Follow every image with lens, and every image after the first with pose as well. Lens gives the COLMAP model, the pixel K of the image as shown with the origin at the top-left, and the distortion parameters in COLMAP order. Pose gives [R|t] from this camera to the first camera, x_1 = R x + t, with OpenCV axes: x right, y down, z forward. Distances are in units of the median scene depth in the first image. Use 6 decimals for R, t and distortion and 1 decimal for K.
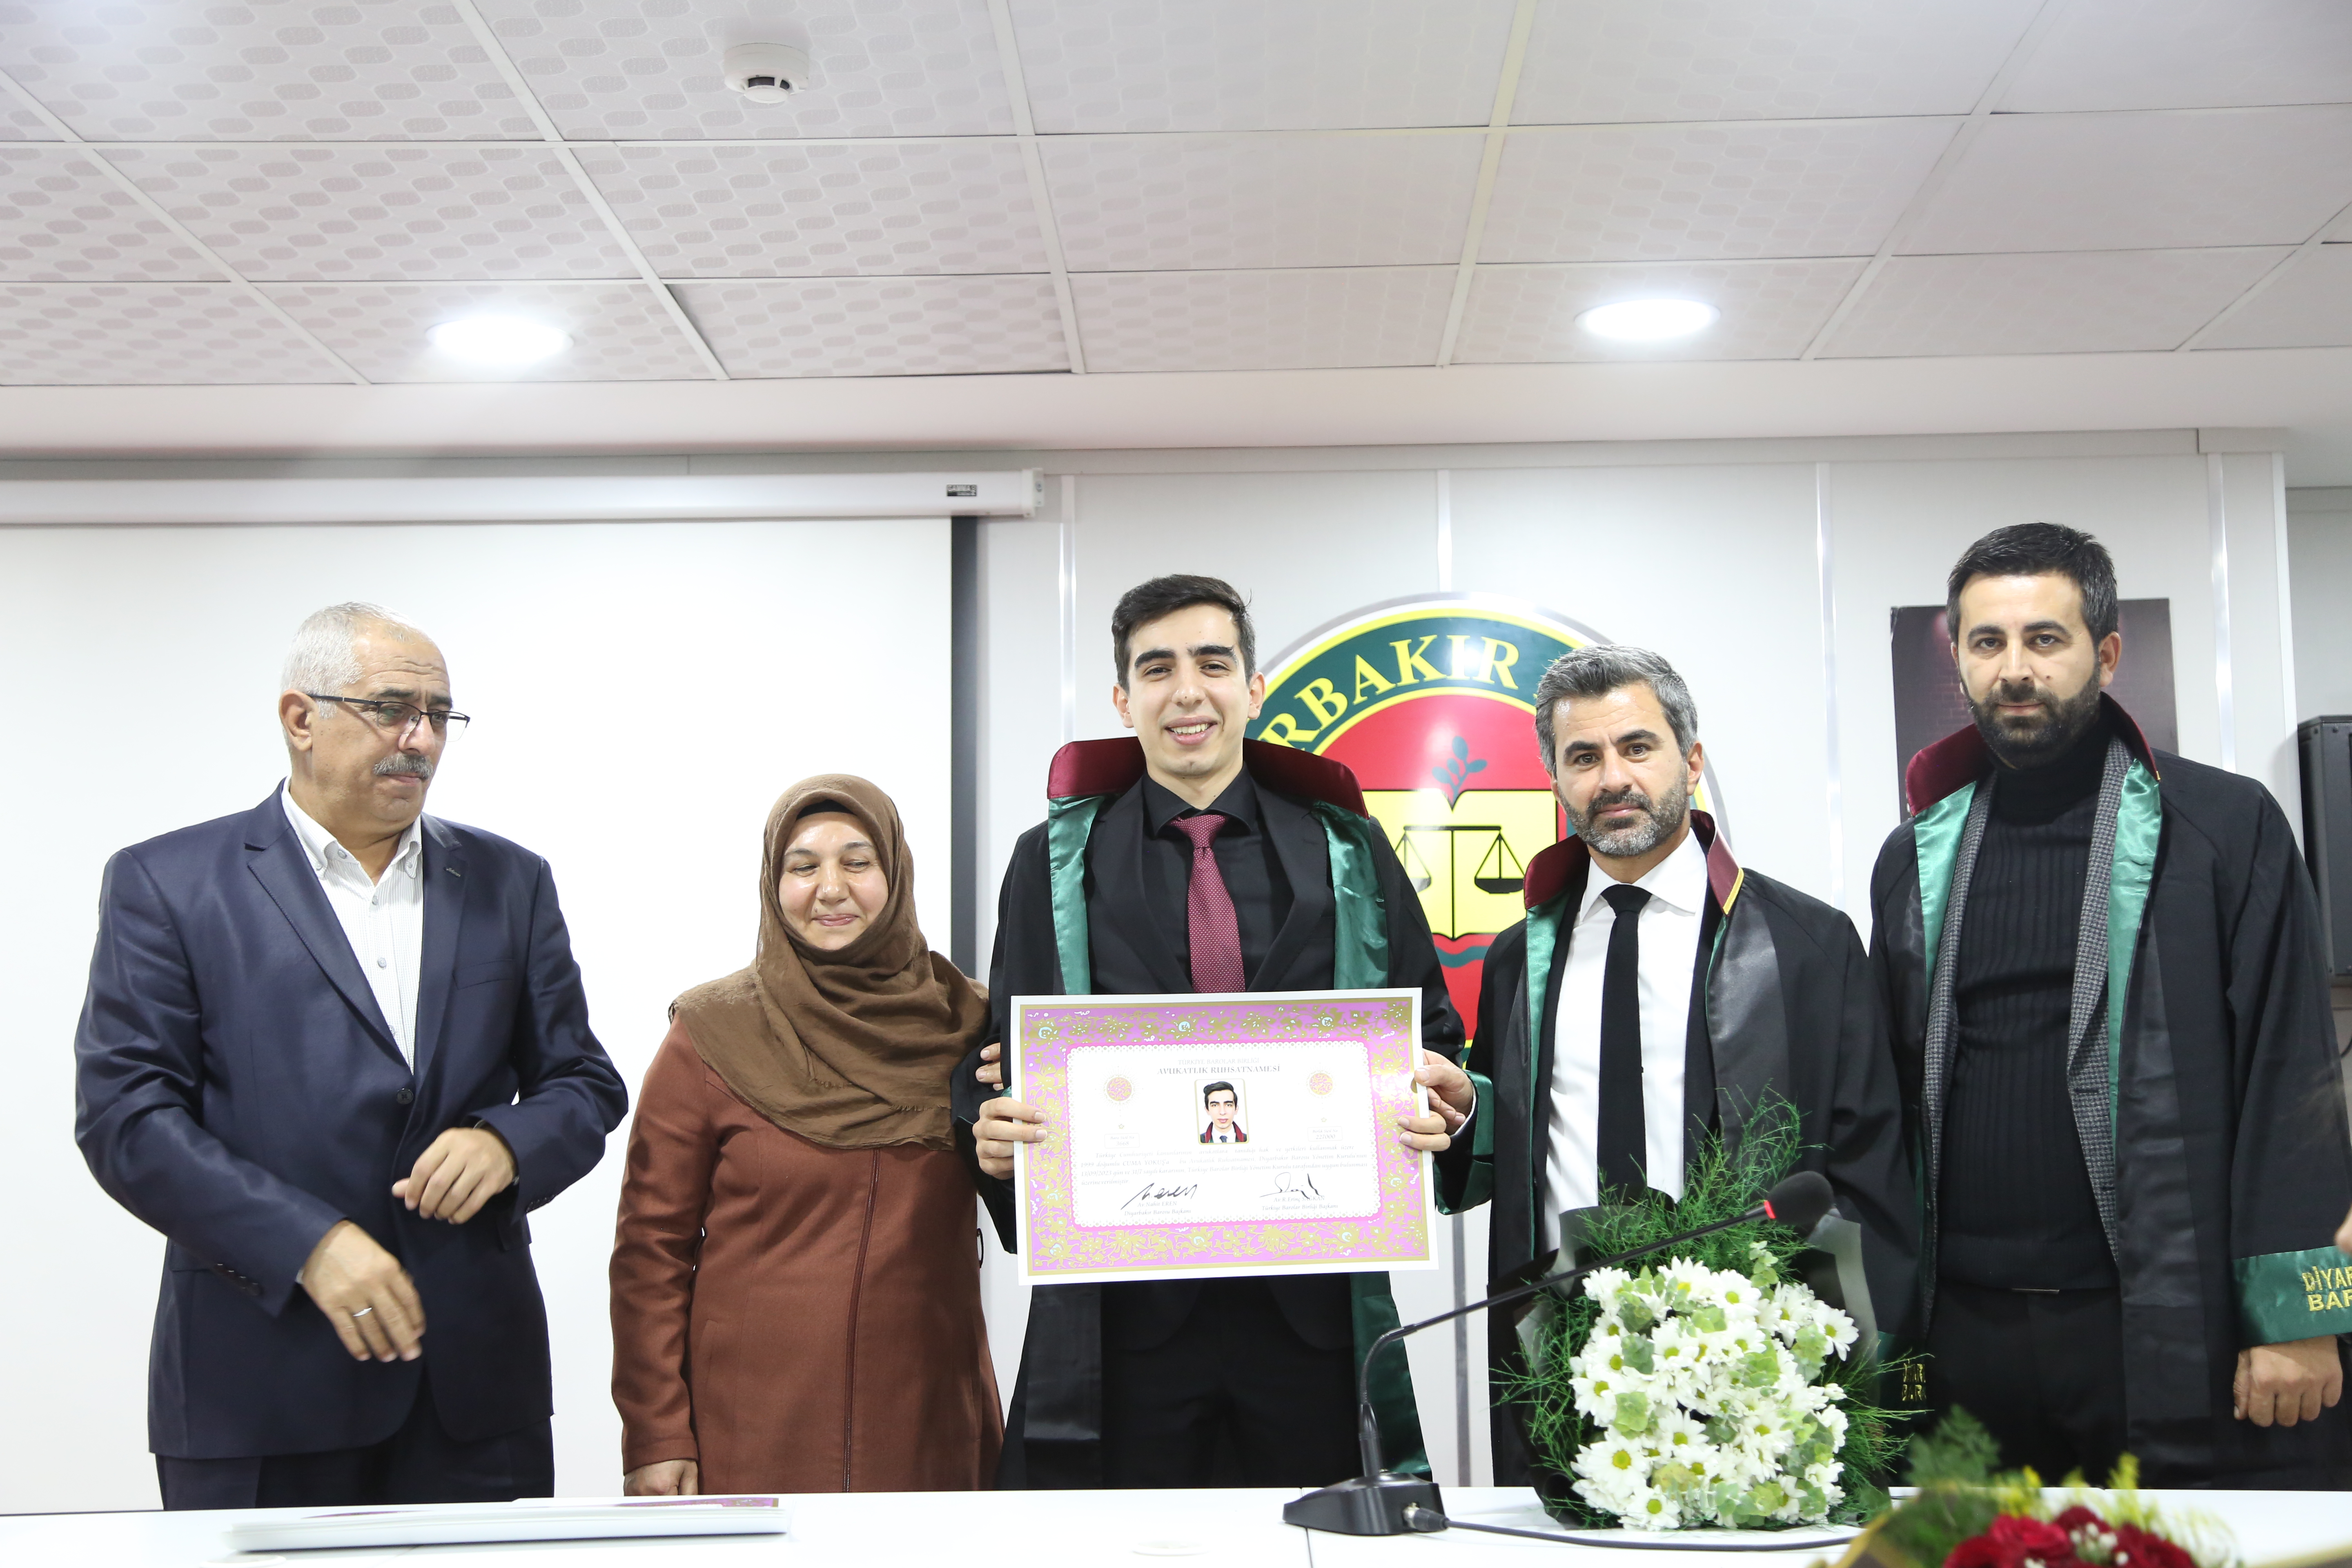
lens RADIAL K [[3072.0, 0, 1175.2], [0, 3072.0, 794.9], [0, 0, 1]] dist [0.124330, 0.086521]
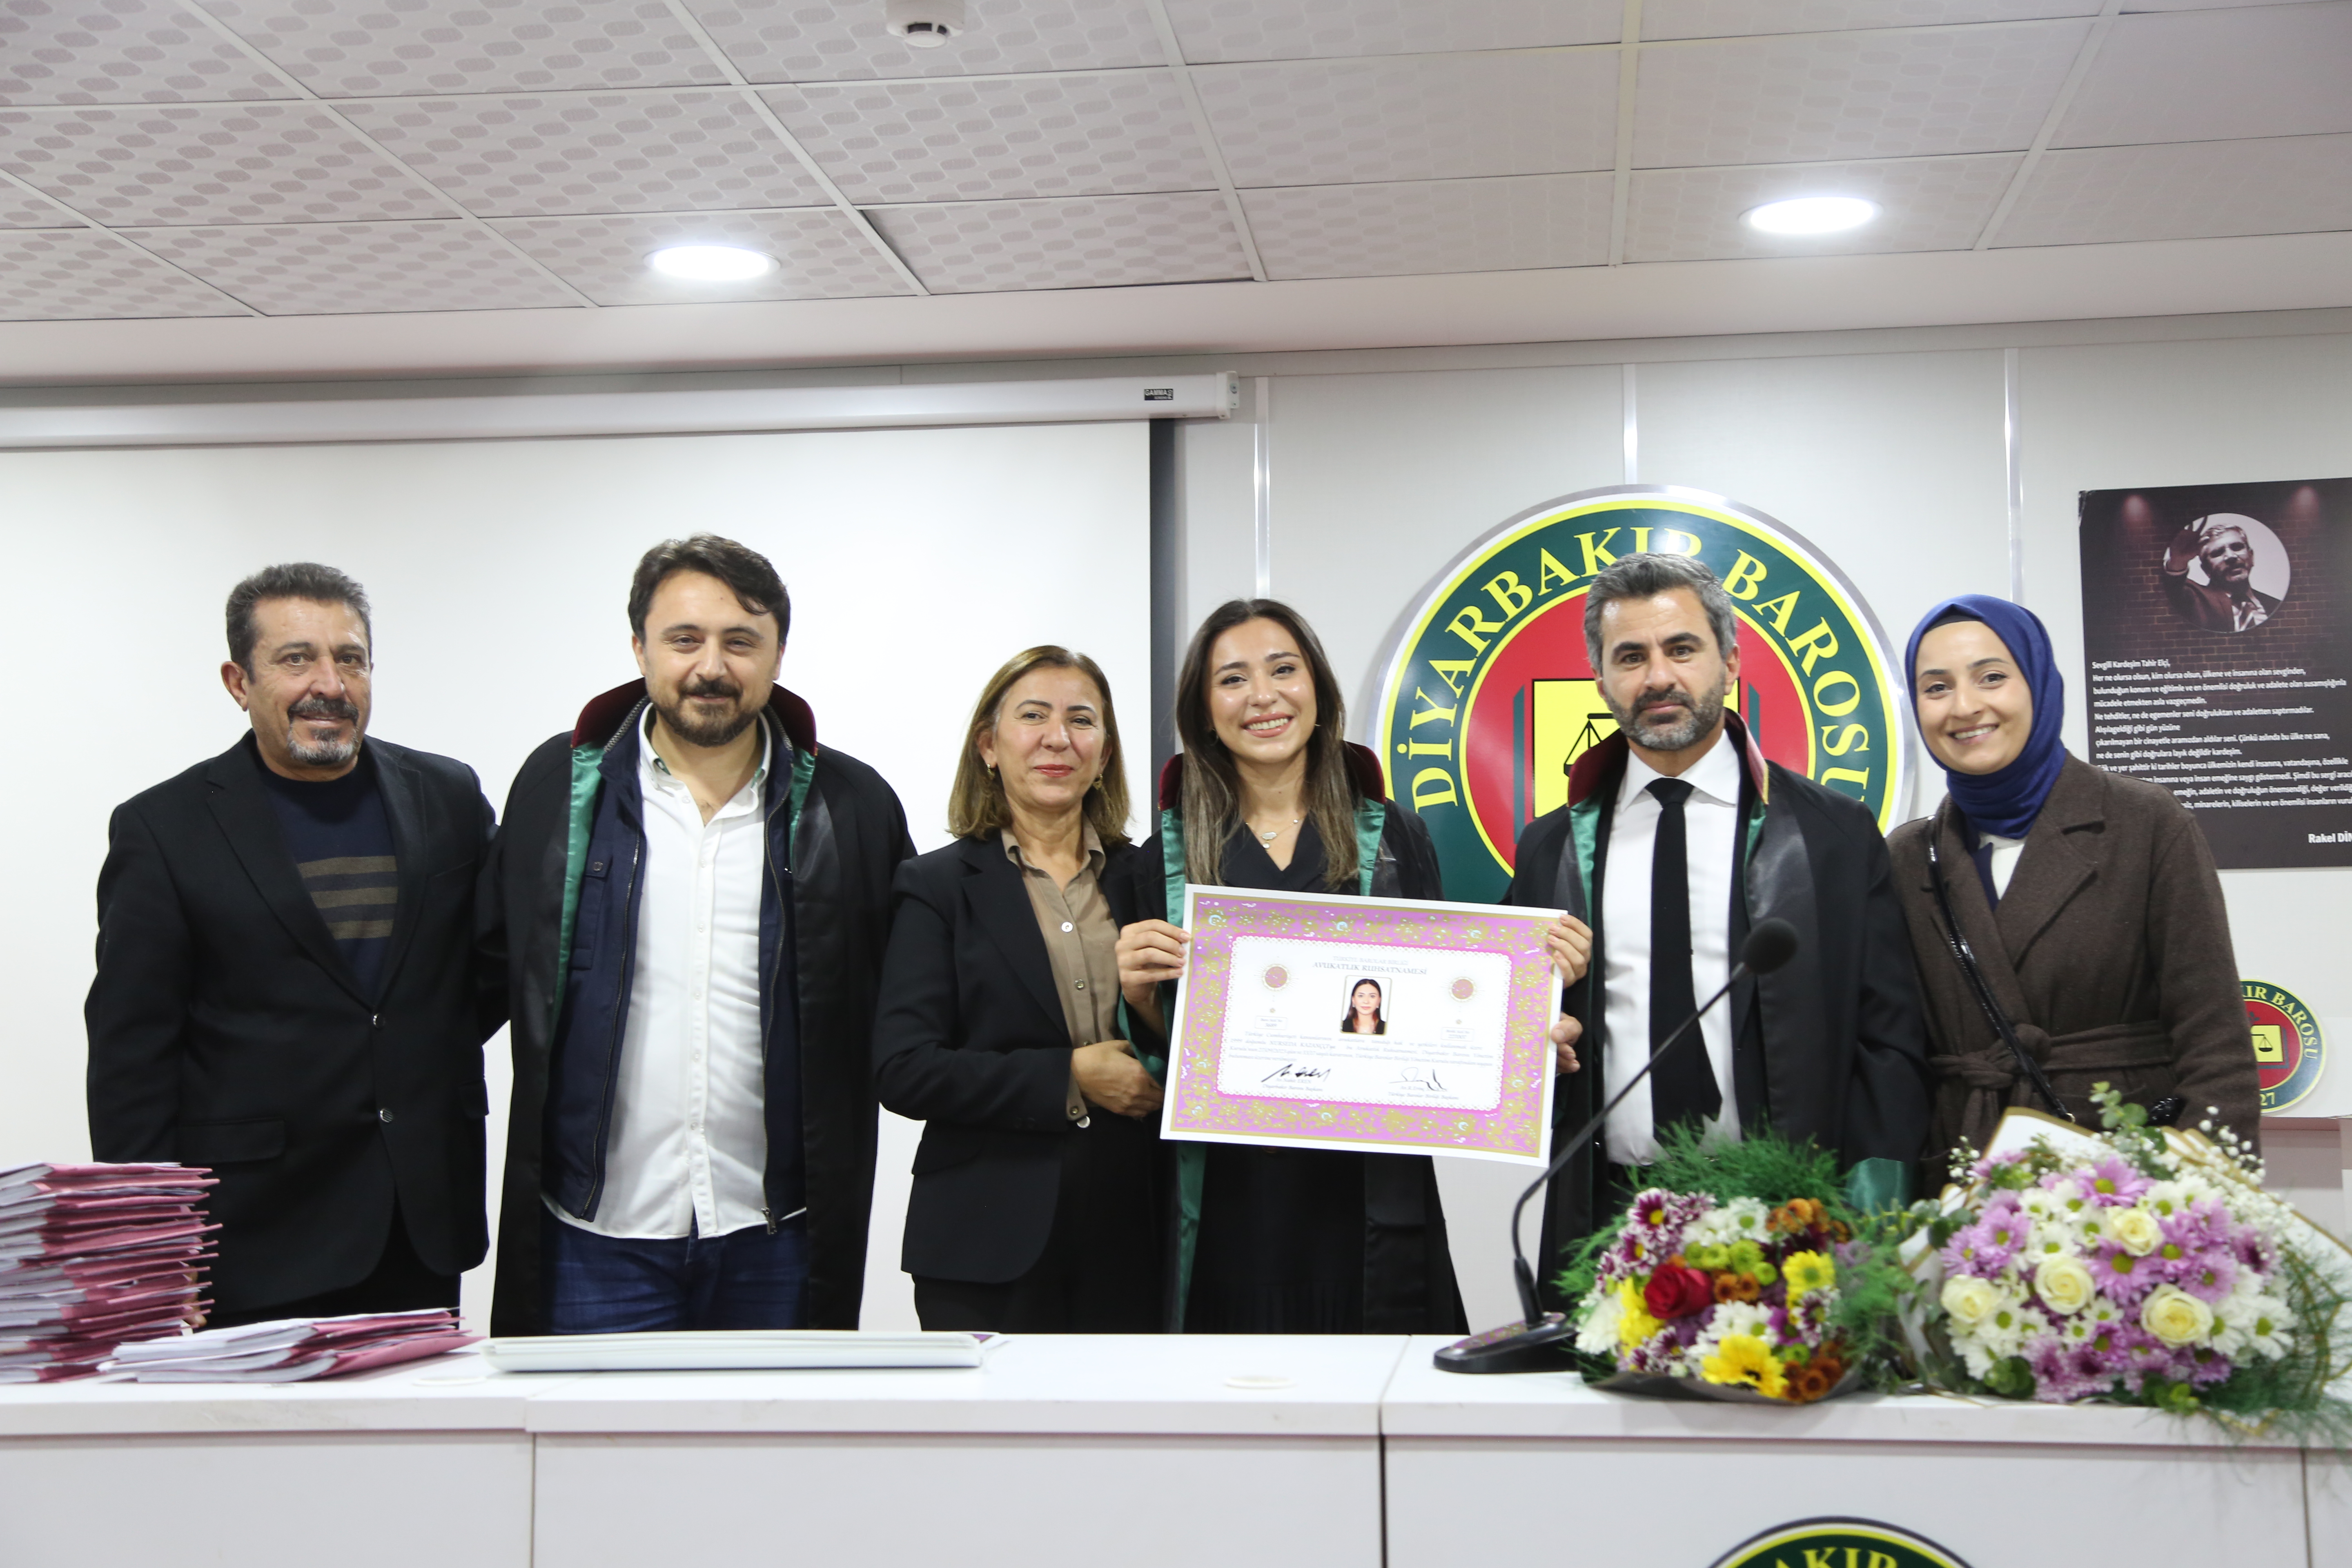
lens RADIAL K [[3099.2, 0, 1176.6], [0, 3099.2, 793.3], [0, 0, 1]] dist [0.118945, 0.123531]
pose [[0.995316, -0.005822, -0.096503, 0.046402], [0.009599, 0.999204, 0.038720, -0.006036], [0.096201, -0.039465, 0.994579, -0.059042]]
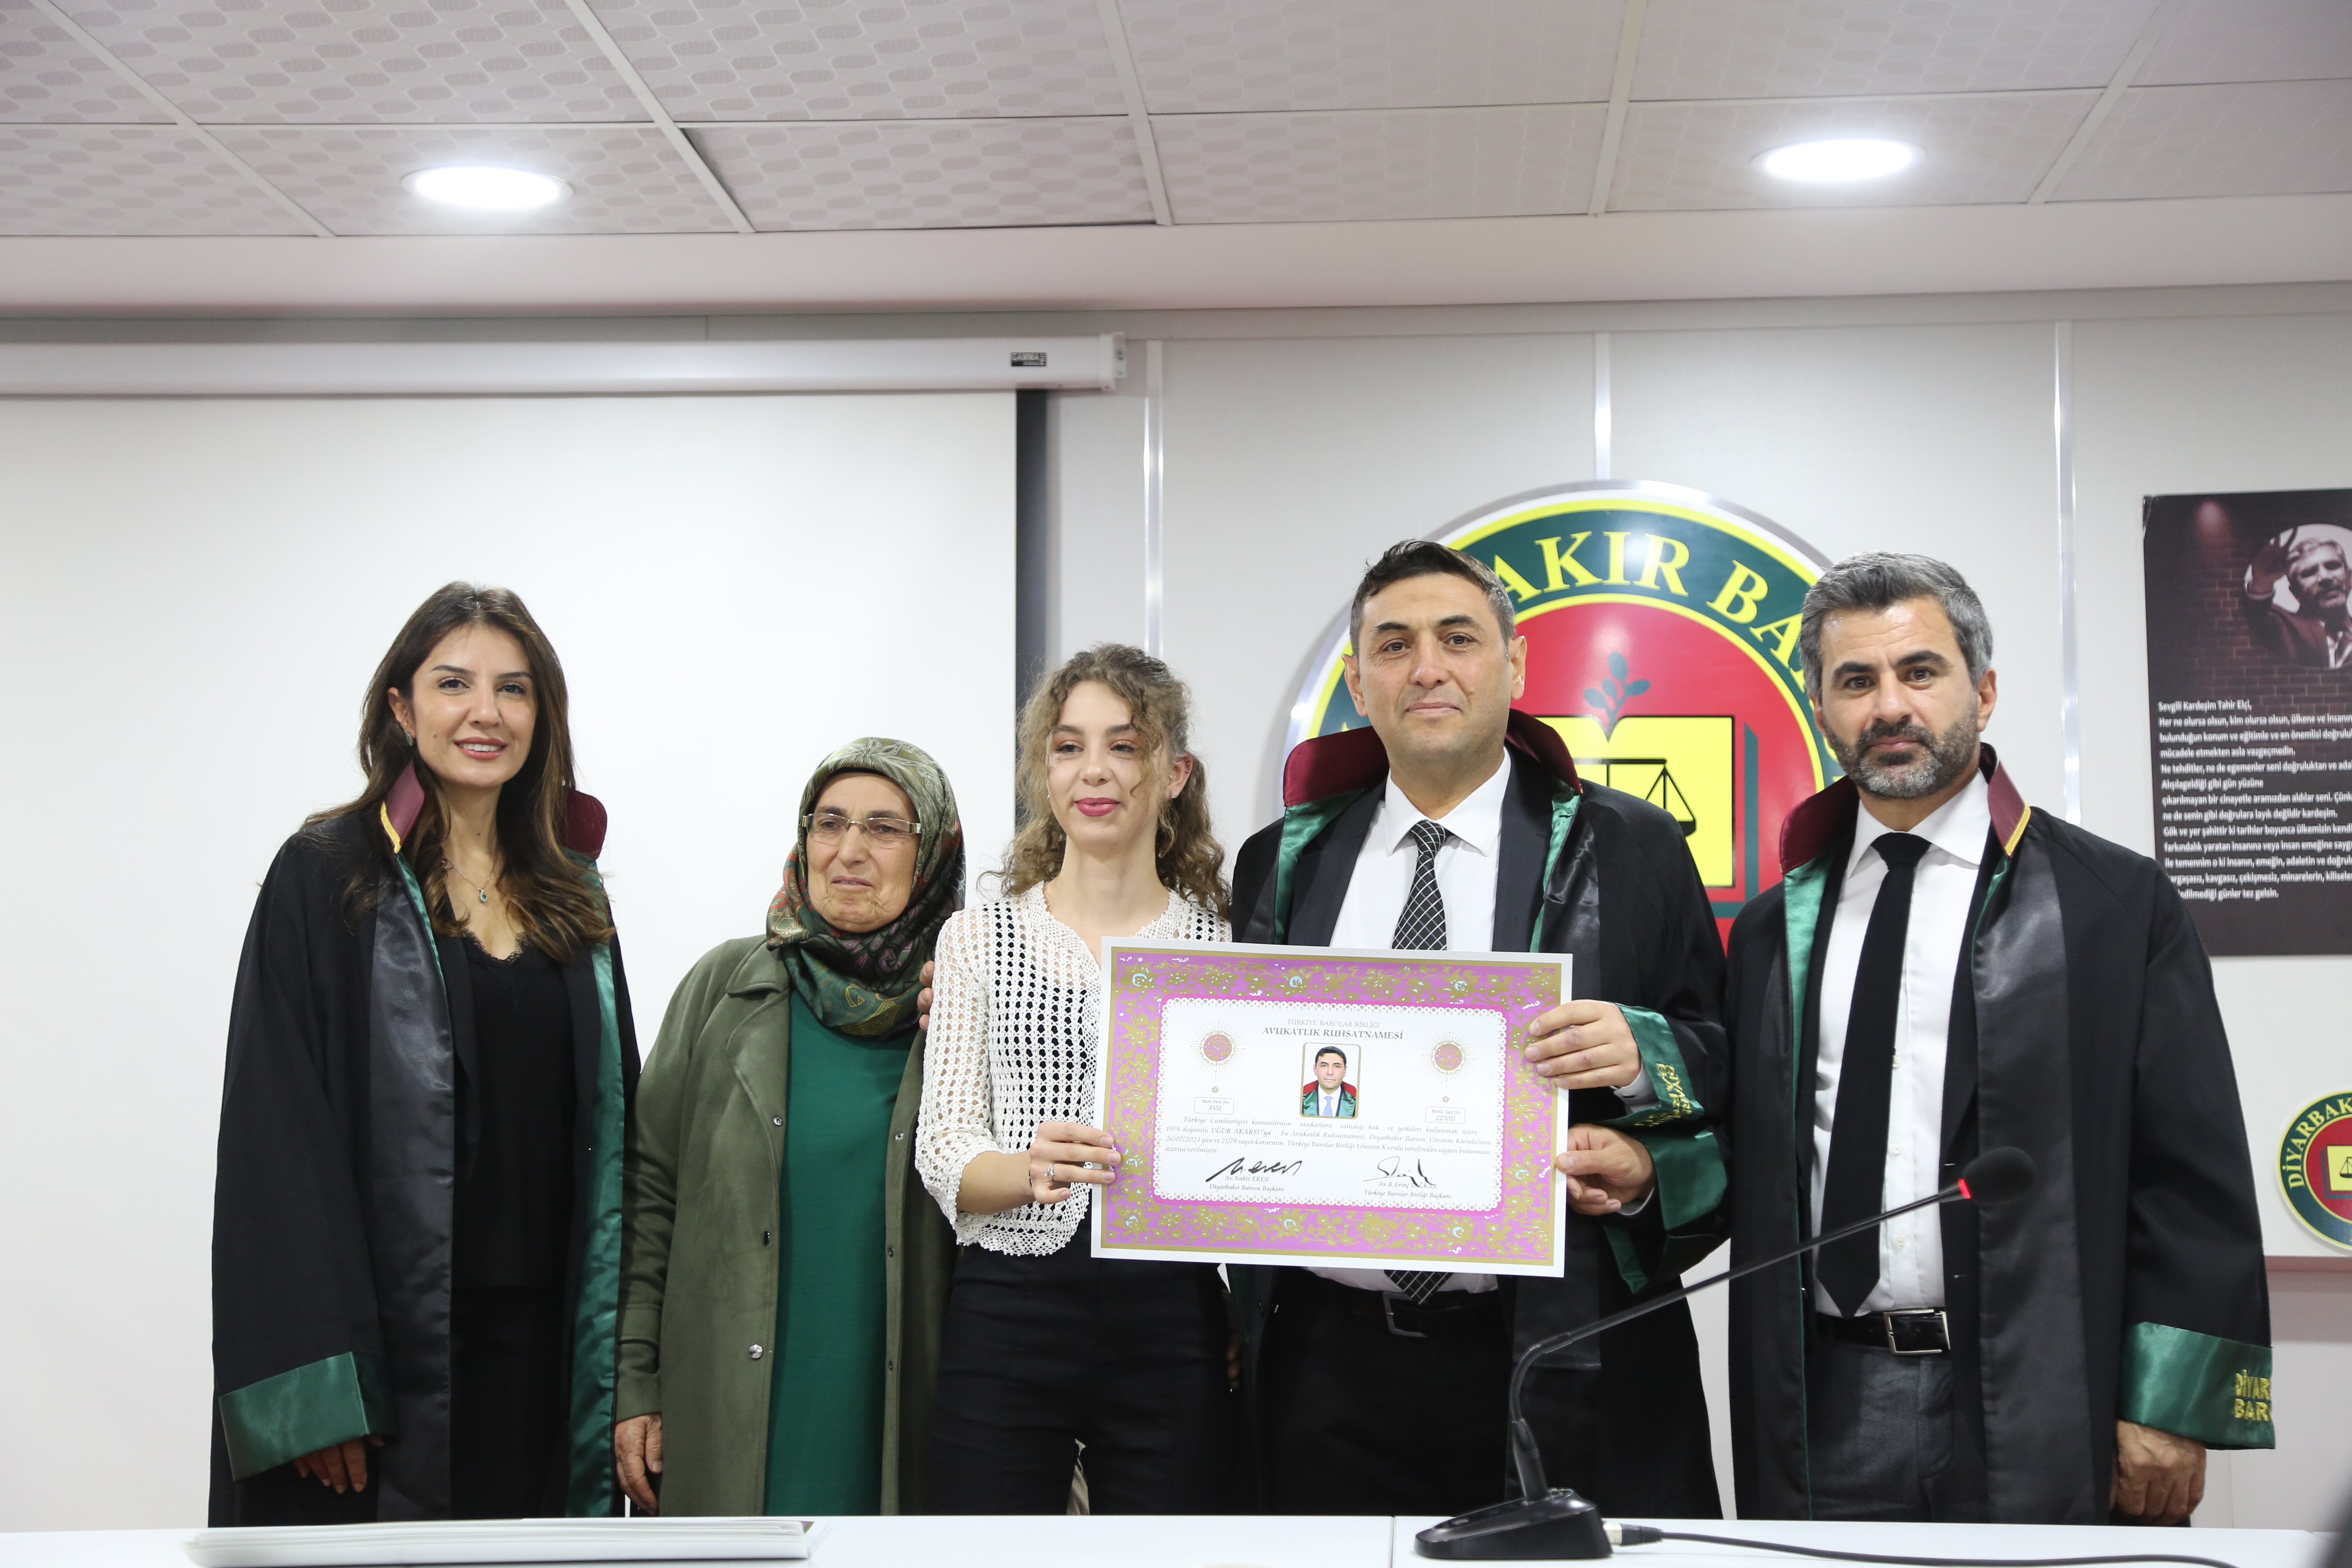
lens RADIAL K [[3915.4, 0, 1178.2], [0, 3915.4, 793.1], [0, 0, 1]] dist [0.253660, 0.060153]
pose [[0.999349, 0.003403, -0.035921, 0.013670], [-0.002519, 0.999694, 0.024607, -0.008156], [0.035994, -0.024501, 0.999052, -0.099829]]
